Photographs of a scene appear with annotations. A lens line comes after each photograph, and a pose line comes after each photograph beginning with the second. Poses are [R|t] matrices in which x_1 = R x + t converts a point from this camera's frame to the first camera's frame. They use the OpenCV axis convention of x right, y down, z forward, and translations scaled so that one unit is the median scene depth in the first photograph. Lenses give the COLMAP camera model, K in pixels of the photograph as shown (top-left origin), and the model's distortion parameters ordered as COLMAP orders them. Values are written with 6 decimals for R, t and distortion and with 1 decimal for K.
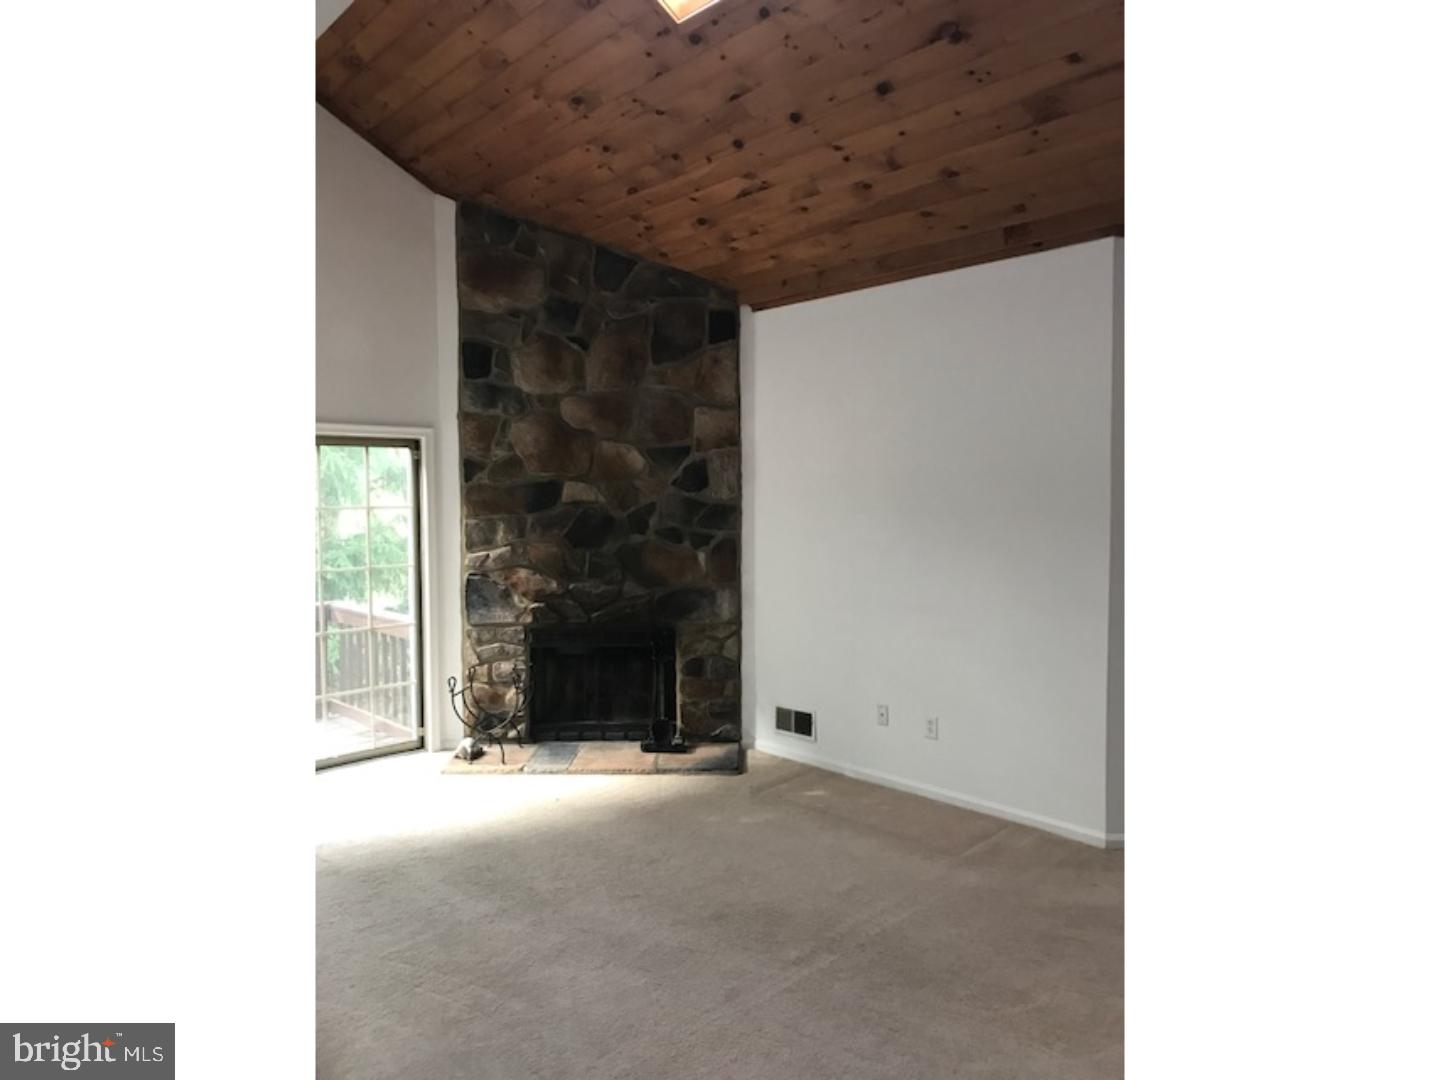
lens RADIAL K [[859.8, 0, 720.0], [0, 859.8, 540.0], [0, 0, 1]] dist [0.066499, -0.144394]
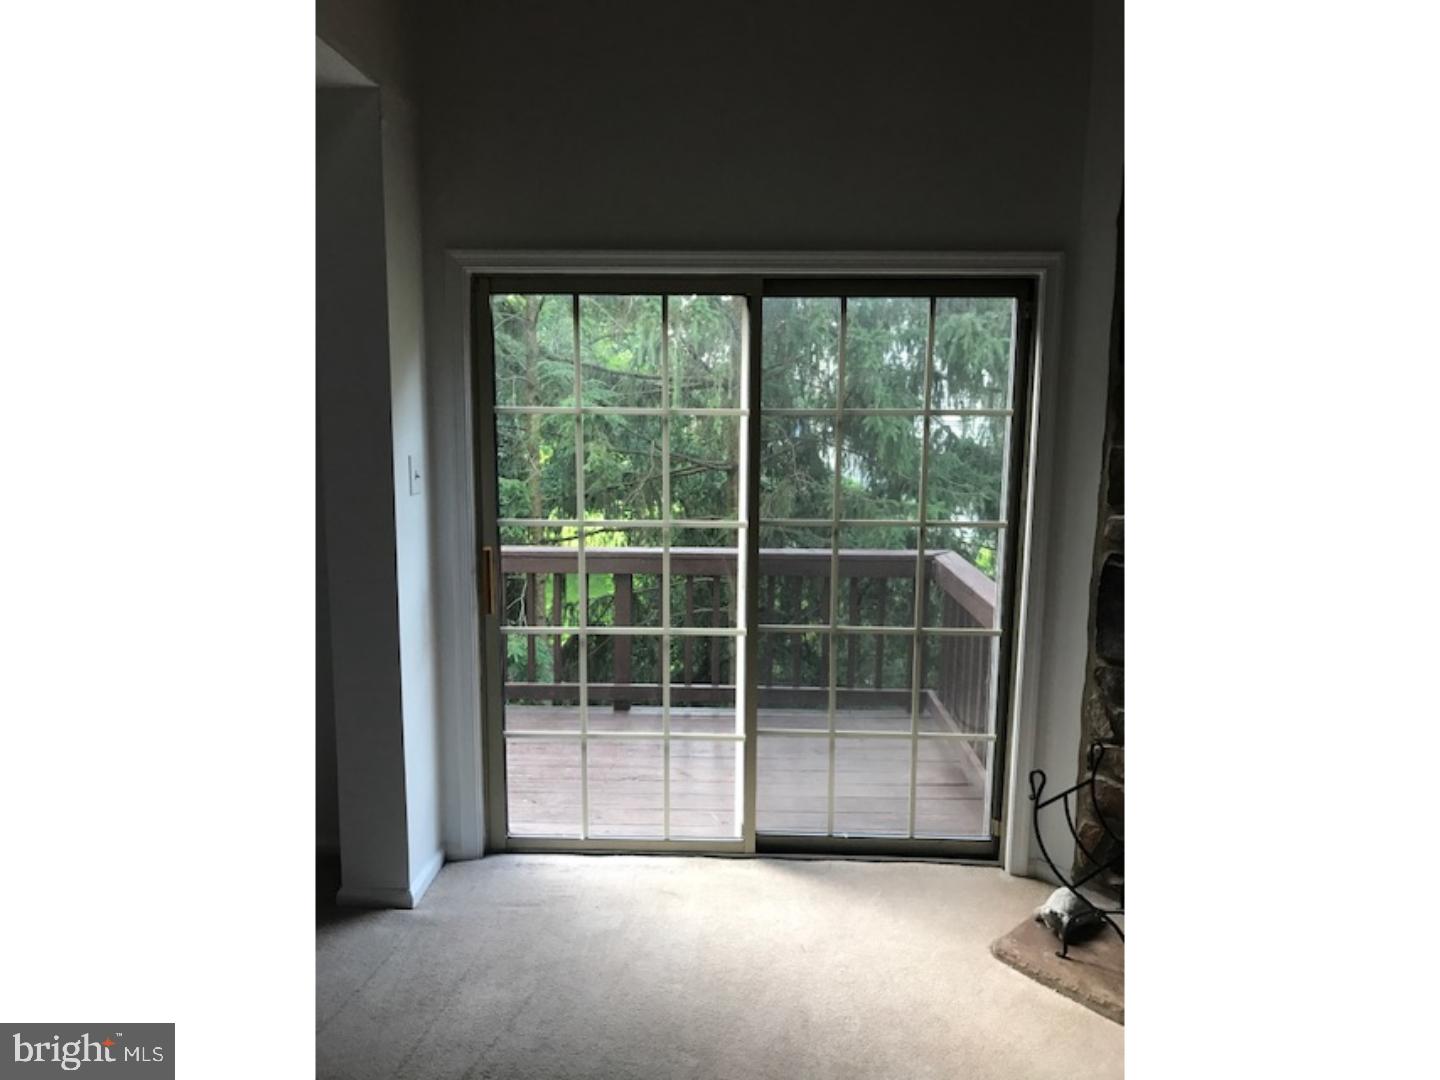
lens RADIAL K [[878.0, 0, 719.2], [0, 878.0, 530.8], [0, 0, 1]] dist [0.039392, -0.044026]
pose [[0.683721, 0.117078, -0.720290, -0.086662], [-0.048147, 0.992133, 0.115561, -0.020907], [0.728153, -0.044332, 0.683979, 0.509411]]
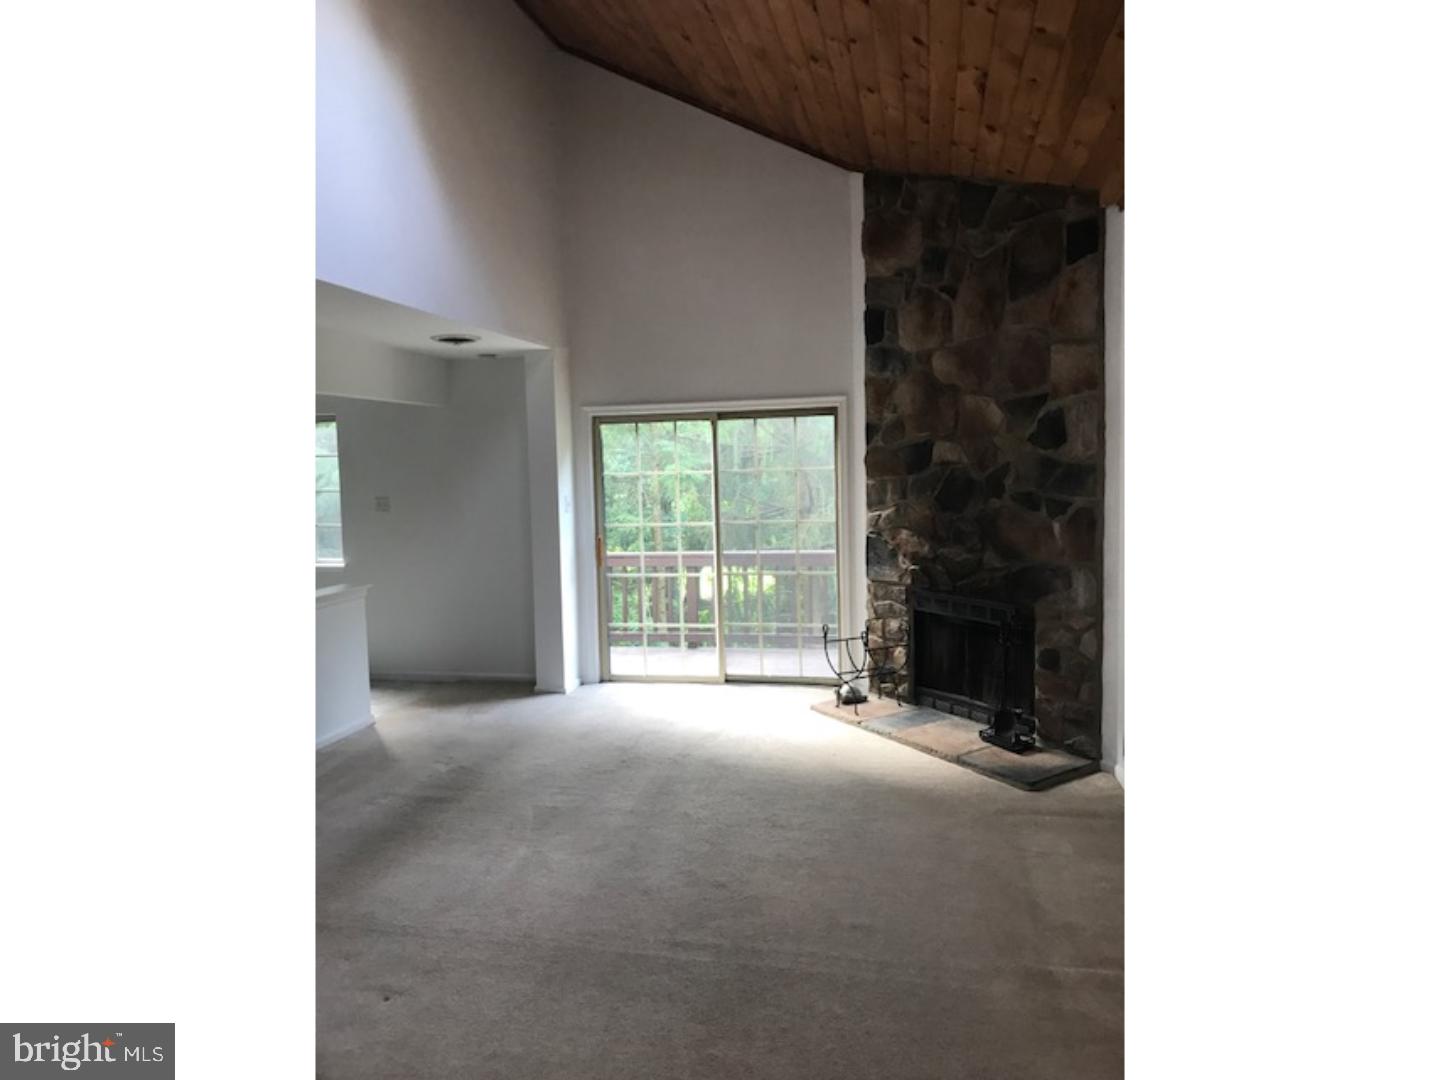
lens RADIAL K [[859.8, 0, 720.0], [0, 859.8, 540.0], [0, 0, 1]] dist [0.066499, -0.144394]
pose [[0.541640, 0.067588, -0.837889, 0.499280], [-0.021461, 0.997549, 0.066593, -0.017232], [0.840337, -0.018088, 0.541763, 0.278394]]
